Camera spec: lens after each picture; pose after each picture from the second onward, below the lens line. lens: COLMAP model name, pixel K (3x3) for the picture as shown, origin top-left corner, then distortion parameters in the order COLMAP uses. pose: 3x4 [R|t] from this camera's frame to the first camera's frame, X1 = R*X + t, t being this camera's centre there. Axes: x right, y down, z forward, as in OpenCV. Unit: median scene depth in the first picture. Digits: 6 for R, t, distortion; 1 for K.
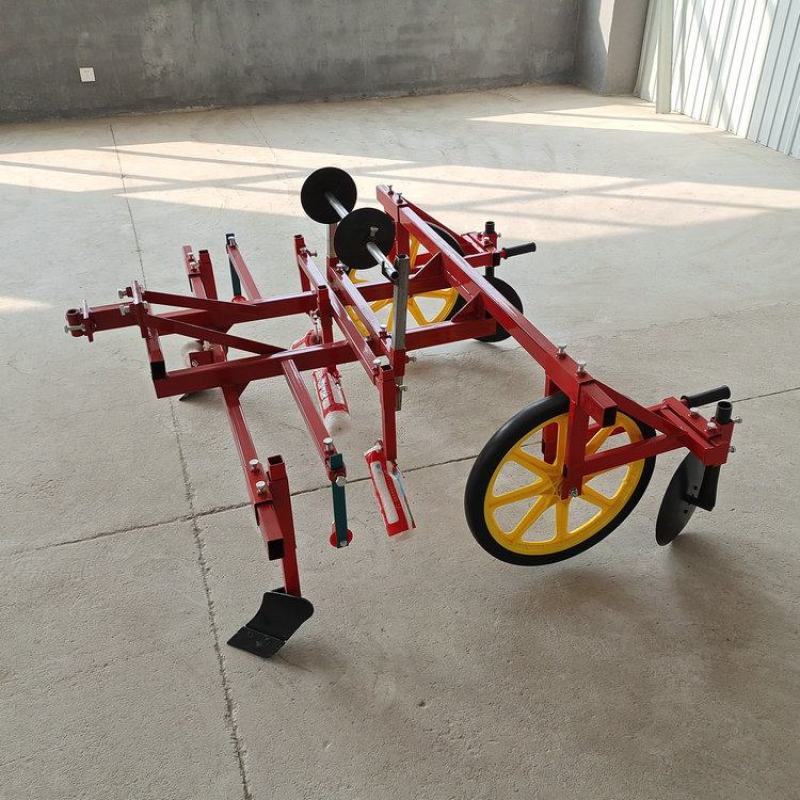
lens RADIAL K [[792.3, 0, 415.4], [0, 792.3, 410.2], [0, 0, 1]] dist [0.077912, -0.120896]
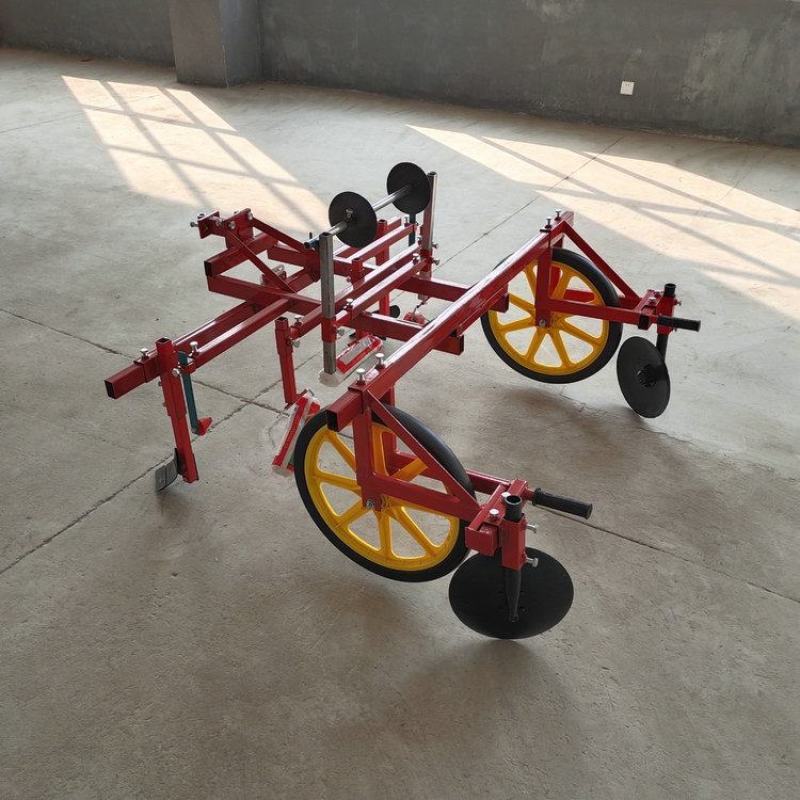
lens RADIAL K [[797.7, 0, 374.6], [0, 797.7, 413.3], [0, 0, 1]] dist [0.076810, -0.113911]
pose [[0.613510, 0.414731, -0.672014, 0.357834], [-0.431021, 0.888913, 0.155092, -0.068107], [0.661684, 0.194502, 0.724116, 0.102282]]
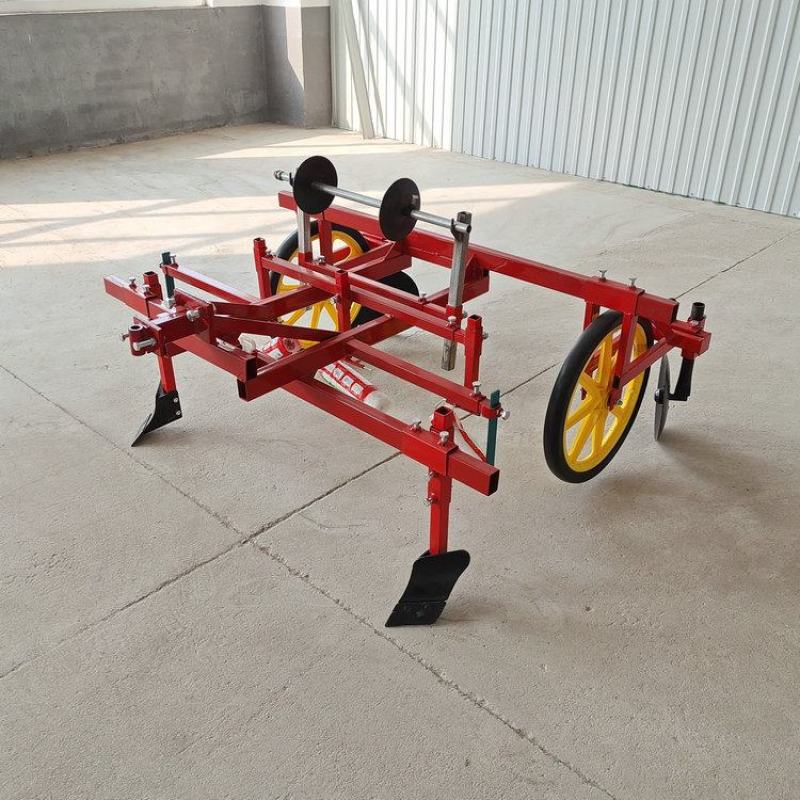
lens RADIAL K [[792.3, 0, 415.4], [0, 792.3, 410.2], [0, 0, 1]] dist [0.077912, -0.120896]
pose [[0.886290, -0.225085, 0.404755, -0.223460], [0.250985, 0.967925, -0.011316, 0.023643], [-0.389226, 0.111616, 0.914355, 0.028557]]
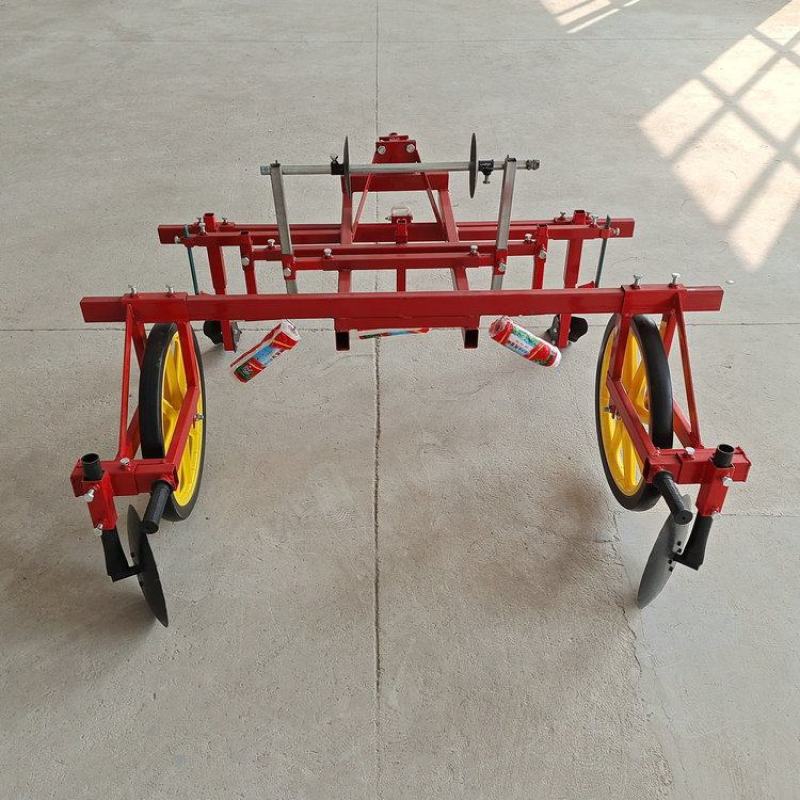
lens RADIAL K [[798.6, 0, 368.9], [0, 798.6, 411.2], [0, 0, 1]] dist [0.080942, -0.124145]
pose [[-0.346888, 0.563801, -0.749531, 0.380025], [-0.515362, 0.553118, 0.654571, -0.315127], [0.783627, 0.613342, 0.098691, 0.472461]]
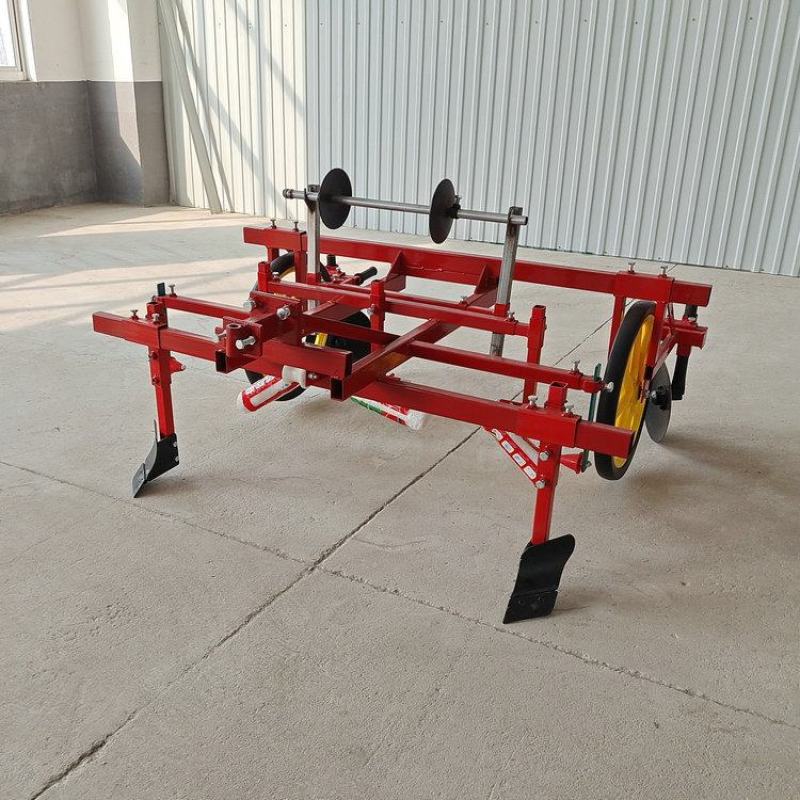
lens RADIAL K [[840.3, 0, 379.0], [0, 840.3, 435.0], [0, 0, 1]] dist [0.092150, -0.154278]
pose [[0.761342, -0.258720, 0.594493, -0.364773], [0.352713, 0.934651, -0.044951, 0.033127], [-0.544014, 0.243909, 0.802843, 0.097278]]
